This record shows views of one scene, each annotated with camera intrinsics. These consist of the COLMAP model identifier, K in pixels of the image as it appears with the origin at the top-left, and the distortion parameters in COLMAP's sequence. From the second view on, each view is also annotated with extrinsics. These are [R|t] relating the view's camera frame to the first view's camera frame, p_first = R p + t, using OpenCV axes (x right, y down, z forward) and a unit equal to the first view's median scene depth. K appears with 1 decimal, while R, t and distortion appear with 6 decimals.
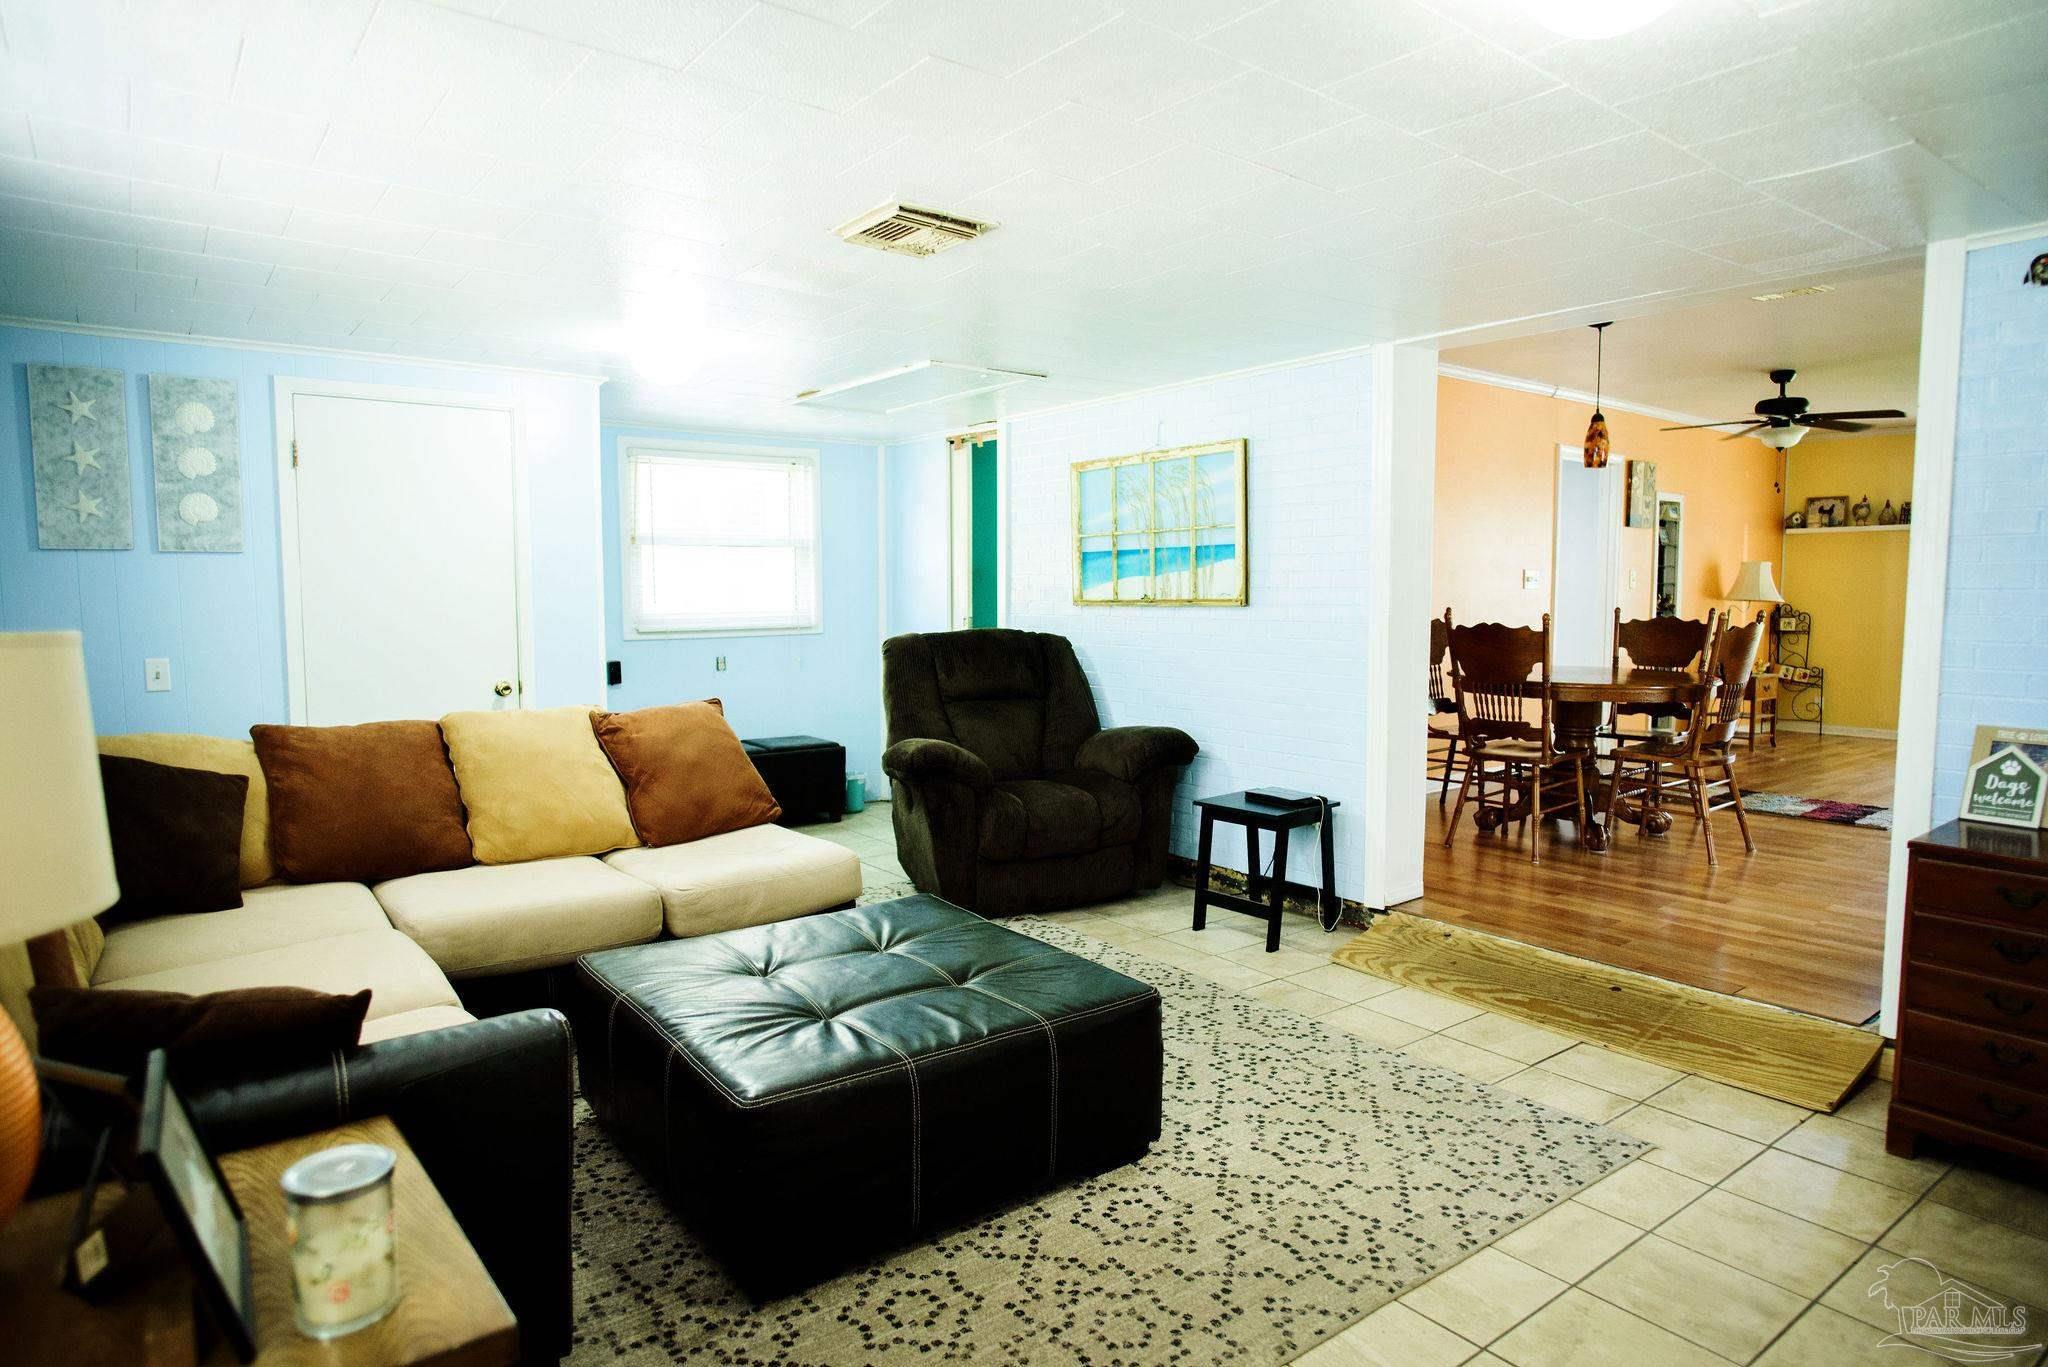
lens RADIAL K [[1182.7, 0, 1007.9], [0, 1182.7, 677.9], [0, 0, 1]] dist [-0.027215, 0.005064]
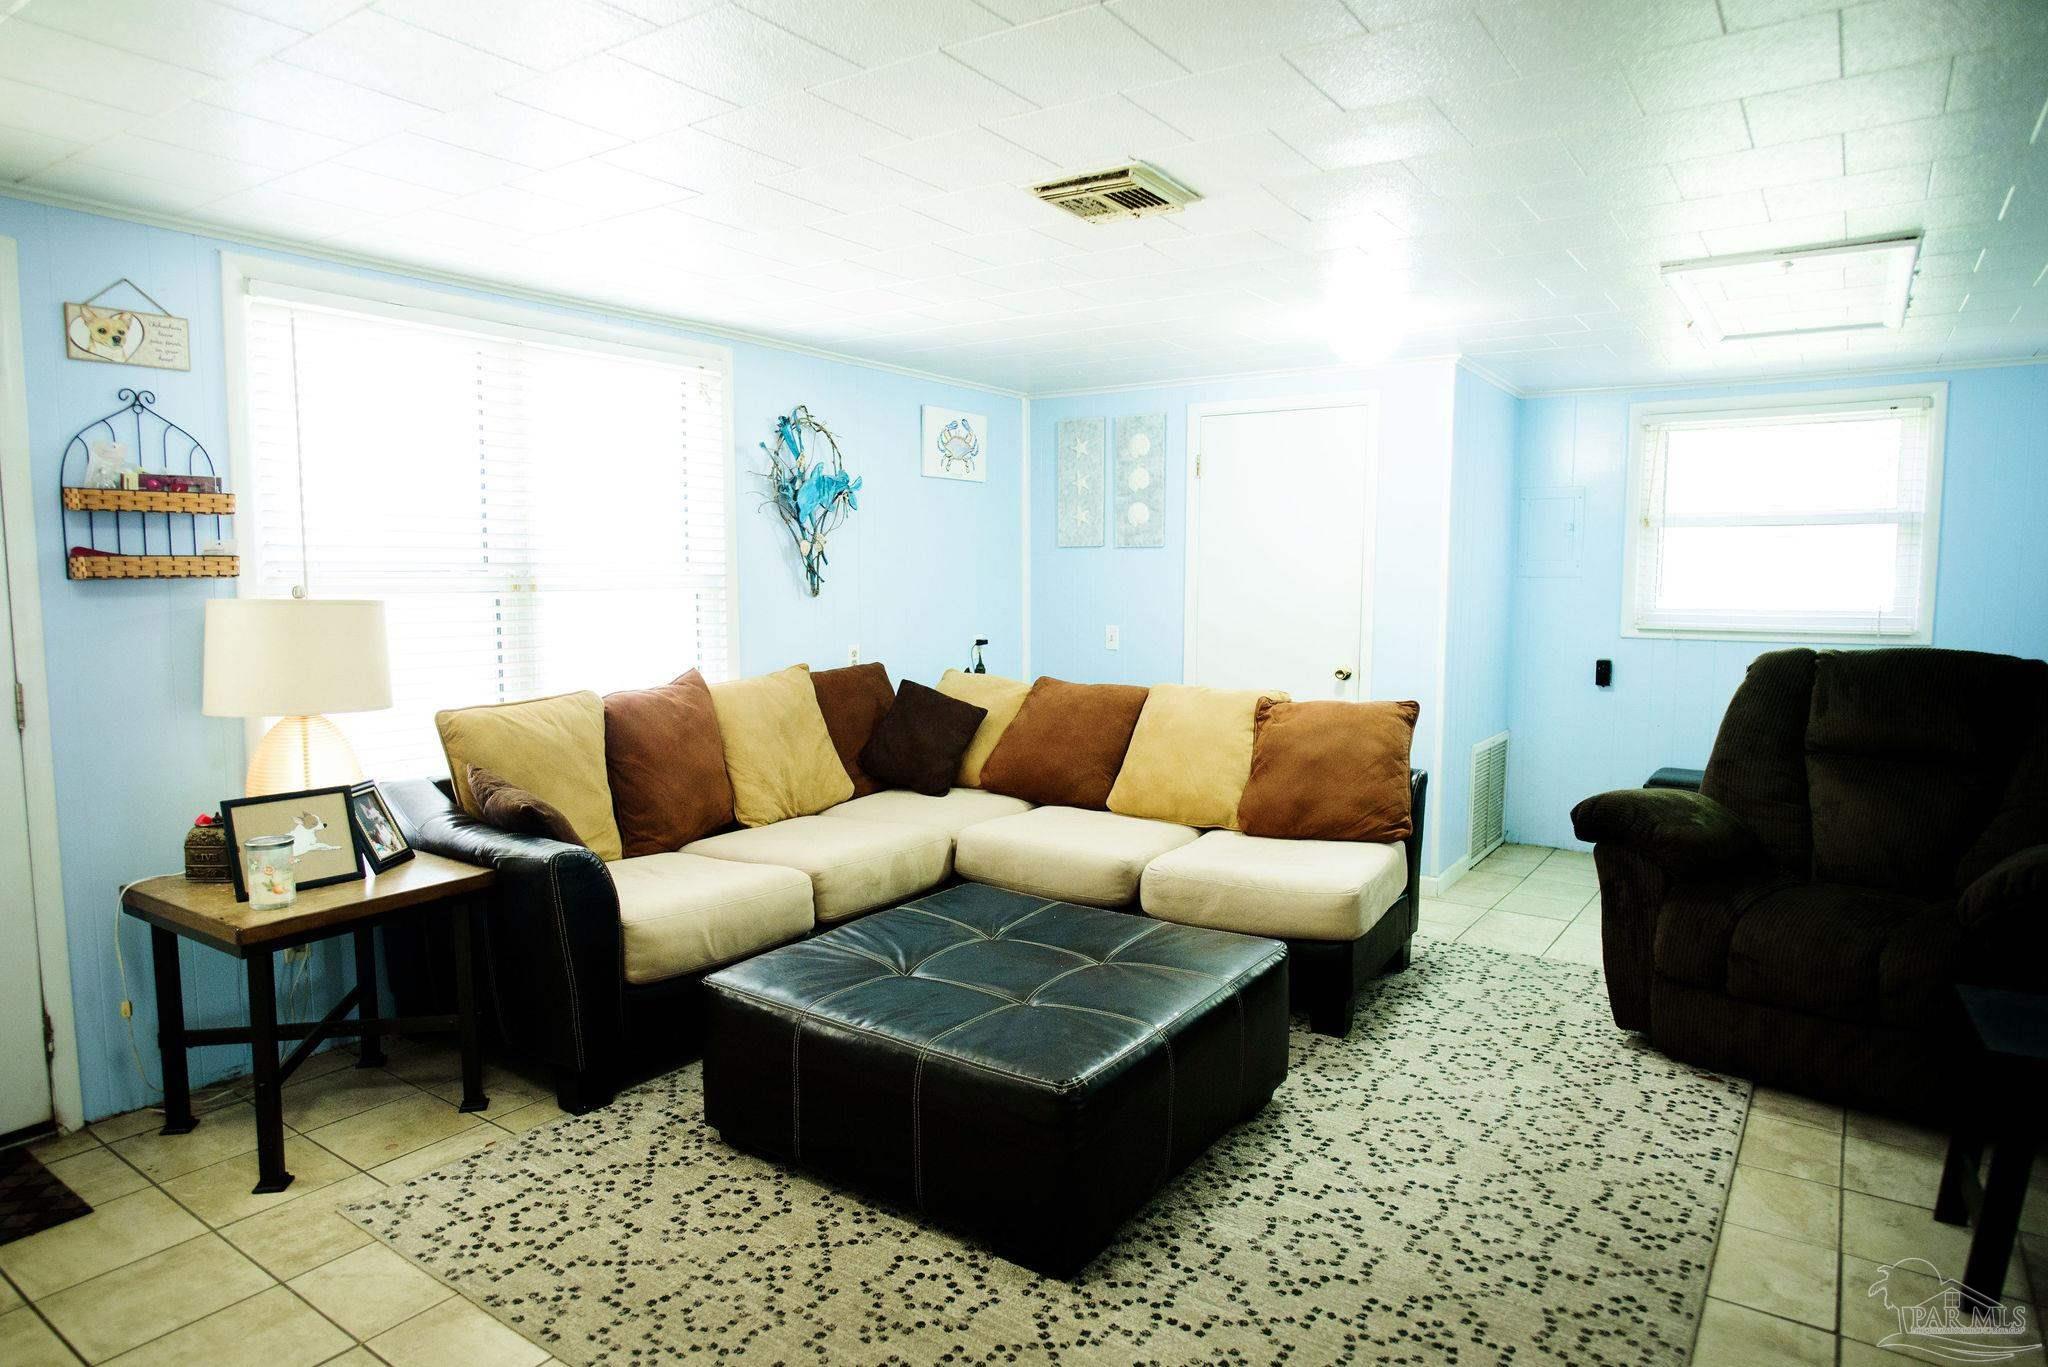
lens RADIAL K [[1182.7, 0, 1013.3], [0, 1182.7, 685.2], [0, 0, 1]] dist [-0.027215, 0.005064]
pose [[0.318939, 0.096132, -0.942887, 0.575935], [-0.075508, 0.994258, 0.075829, -0.046028], [0.944763, 0.047011, 0.324367, 0.468418]]
